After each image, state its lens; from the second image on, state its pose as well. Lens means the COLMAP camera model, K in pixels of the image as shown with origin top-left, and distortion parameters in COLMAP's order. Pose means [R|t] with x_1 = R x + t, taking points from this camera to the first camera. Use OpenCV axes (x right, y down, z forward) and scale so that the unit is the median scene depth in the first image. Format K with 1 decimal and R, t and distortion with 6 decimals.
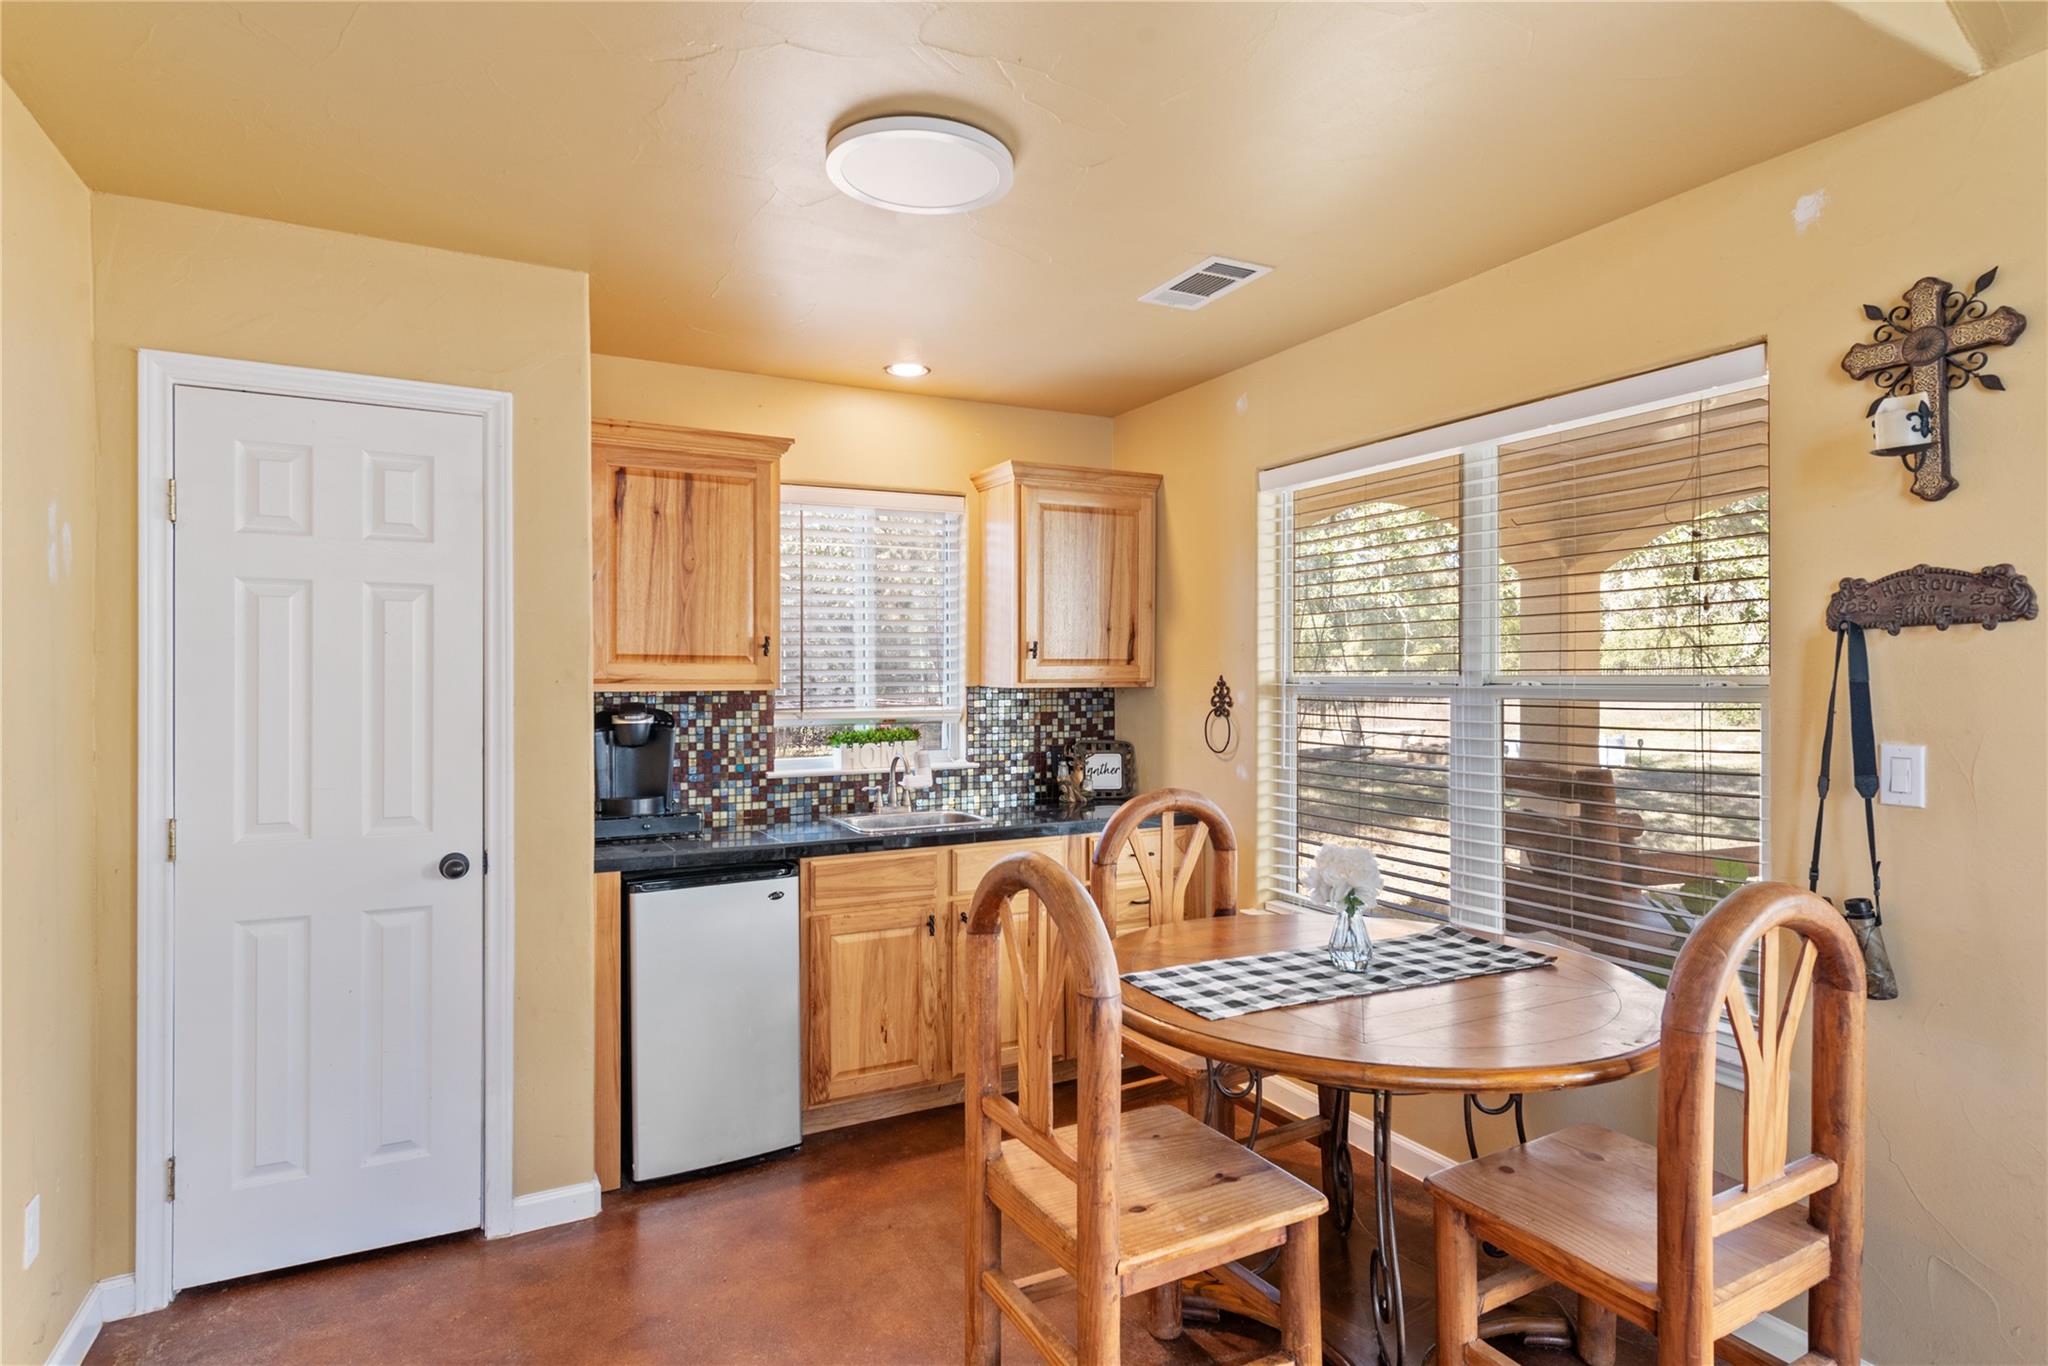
lens RADIAL K [[1031.5, 0, 981.3], [0, 1031.5, 676.2], [0, 0, 1]] dist [0.008450, -0.001921]
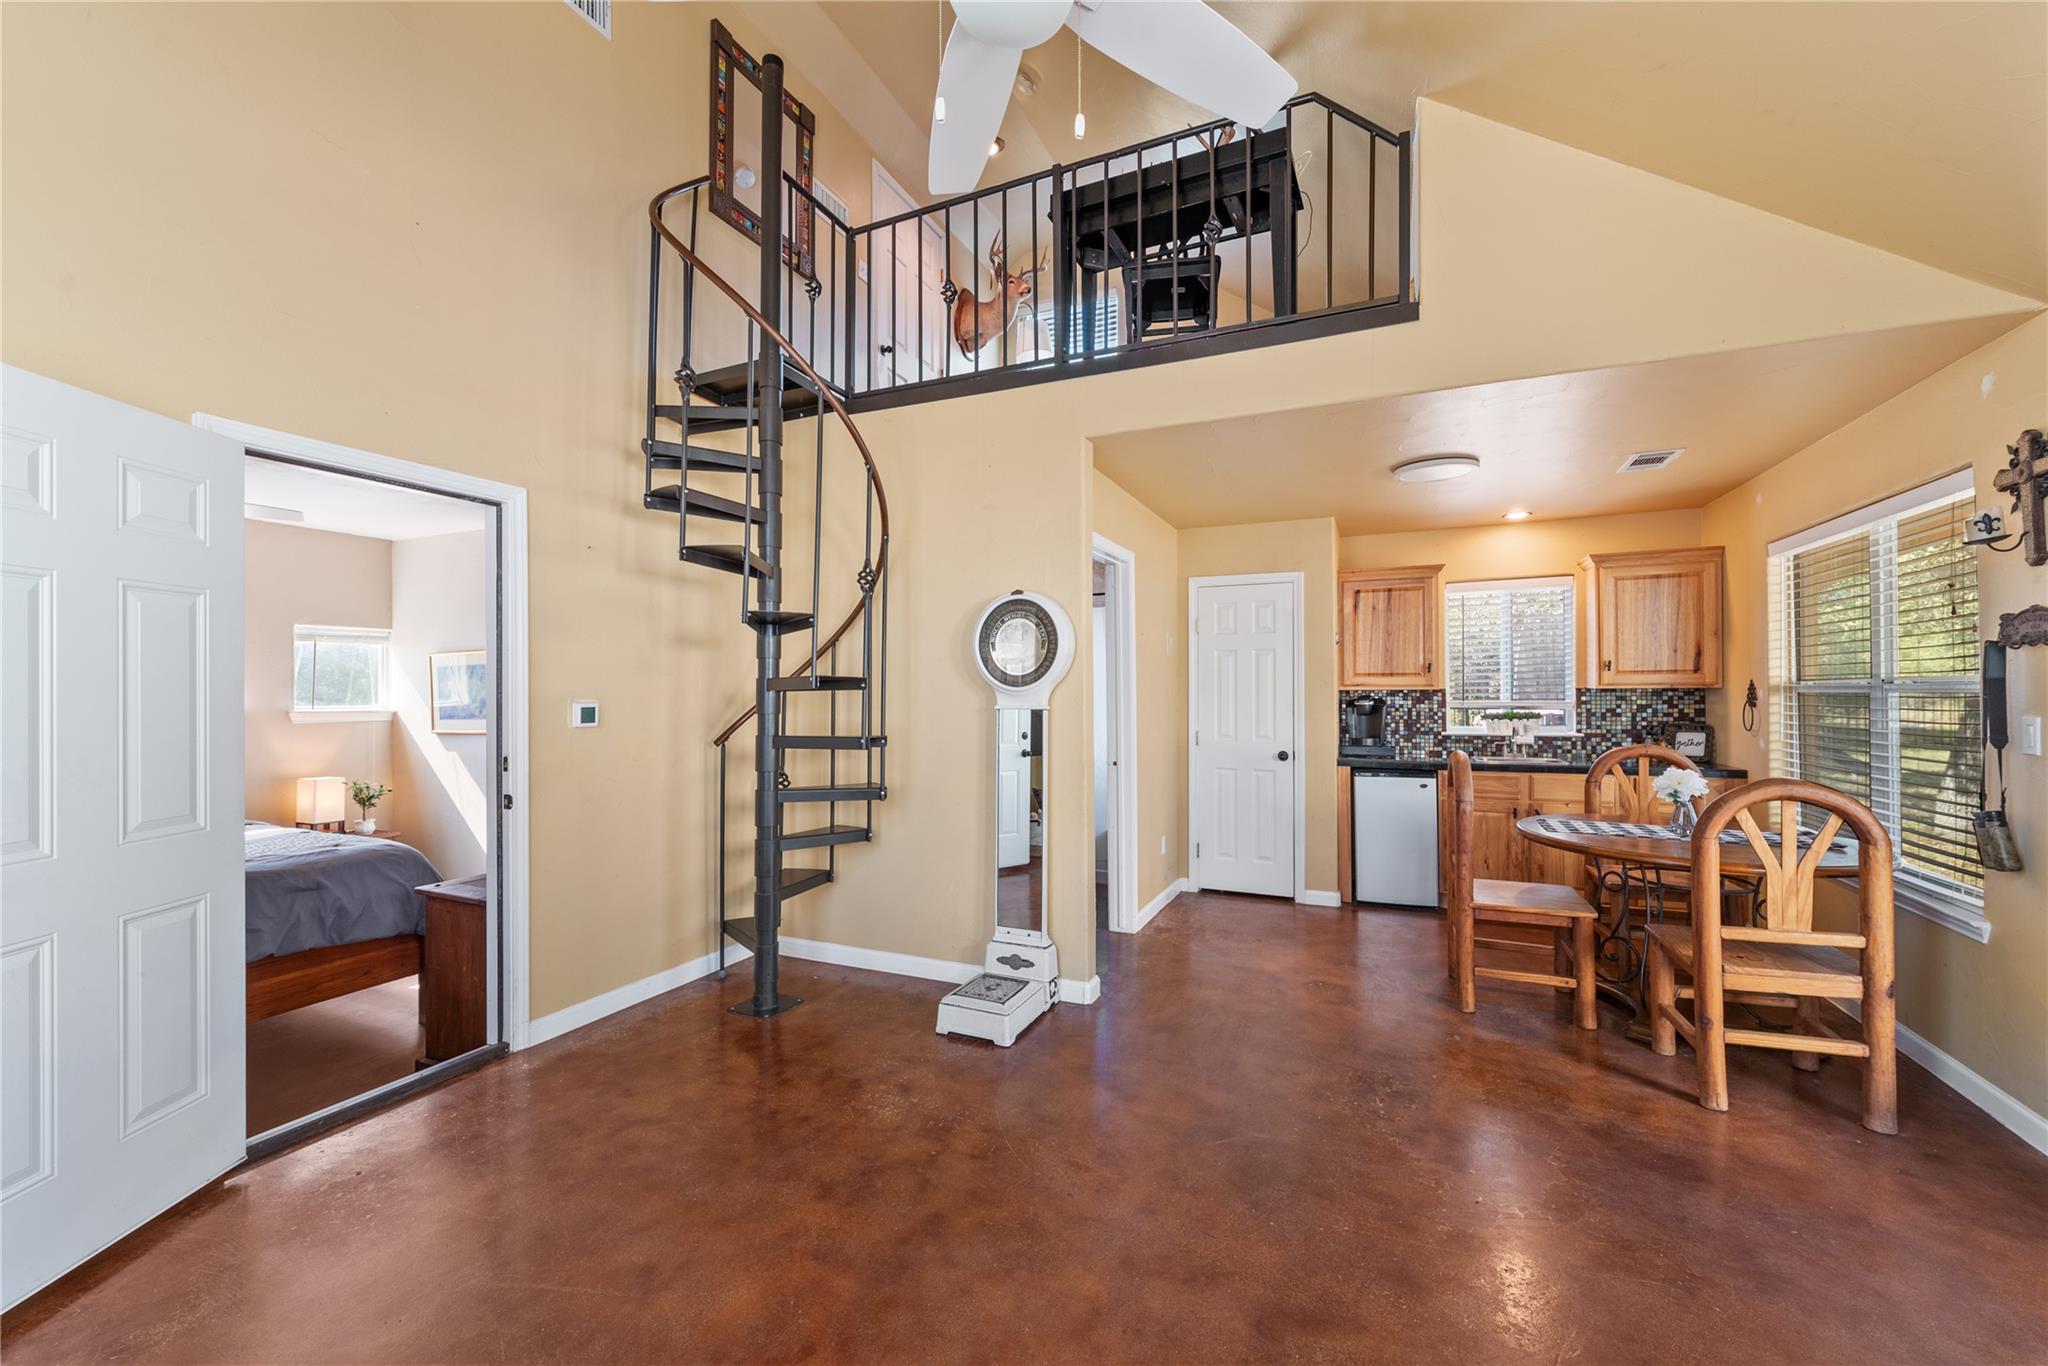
lens RADIAL K [[828.1, 0, 1031.5], [0, 828.1, 688.8], [0, 0, 1]] dist [-0.000768, -0.000642]
pose [[0.621226, -0.003264, -0.783625, 0.560771], [0.003499, 0.999993, -0.001392, 0.011498], [0.783624, -0.001877, 0.621233, -0.607907]]
